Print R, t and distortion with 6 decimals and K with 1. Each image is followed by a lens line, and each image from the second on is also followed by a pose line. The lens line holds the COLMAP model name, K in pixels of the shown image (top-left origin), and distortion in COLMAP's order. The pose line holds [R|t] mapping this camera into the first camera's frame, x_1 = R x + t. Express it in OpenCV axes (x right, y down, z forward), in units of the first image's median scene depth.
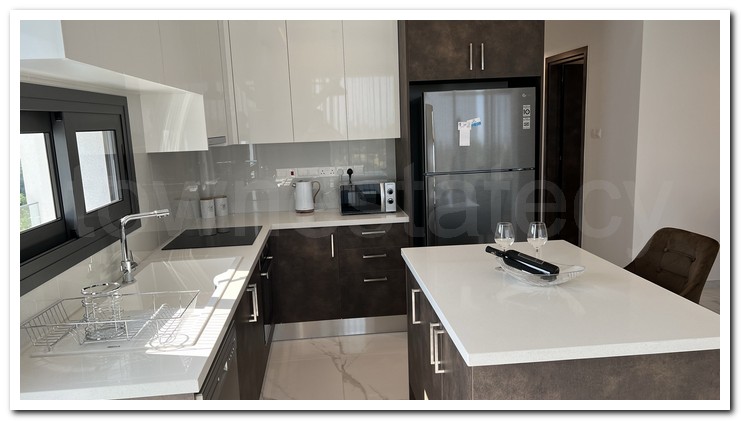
lens RADIAL K [[535.8, 0, 372.3], [0, 535.8, 232.0], [0, 0, 1]] dist [0.080649, -0.096021]
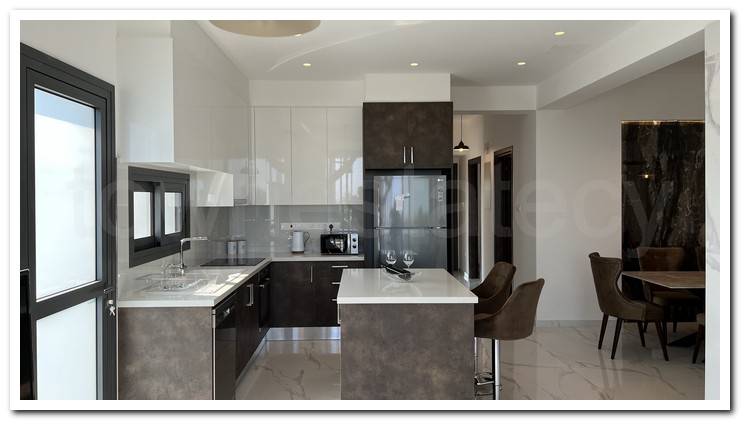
lens RADIAL K [[527.9, 0, 364.9], [0, 527.9, 209.9], [0, 0, 1]] dist [0.071444, -0.092096]
pose [[0.996782, 0.036175, -0.071534, 0.168905], [-0.048059, 0.983906, -0.172102, 0.094596], [0.064157, 0.174986, 0.982478, -0.449497]]
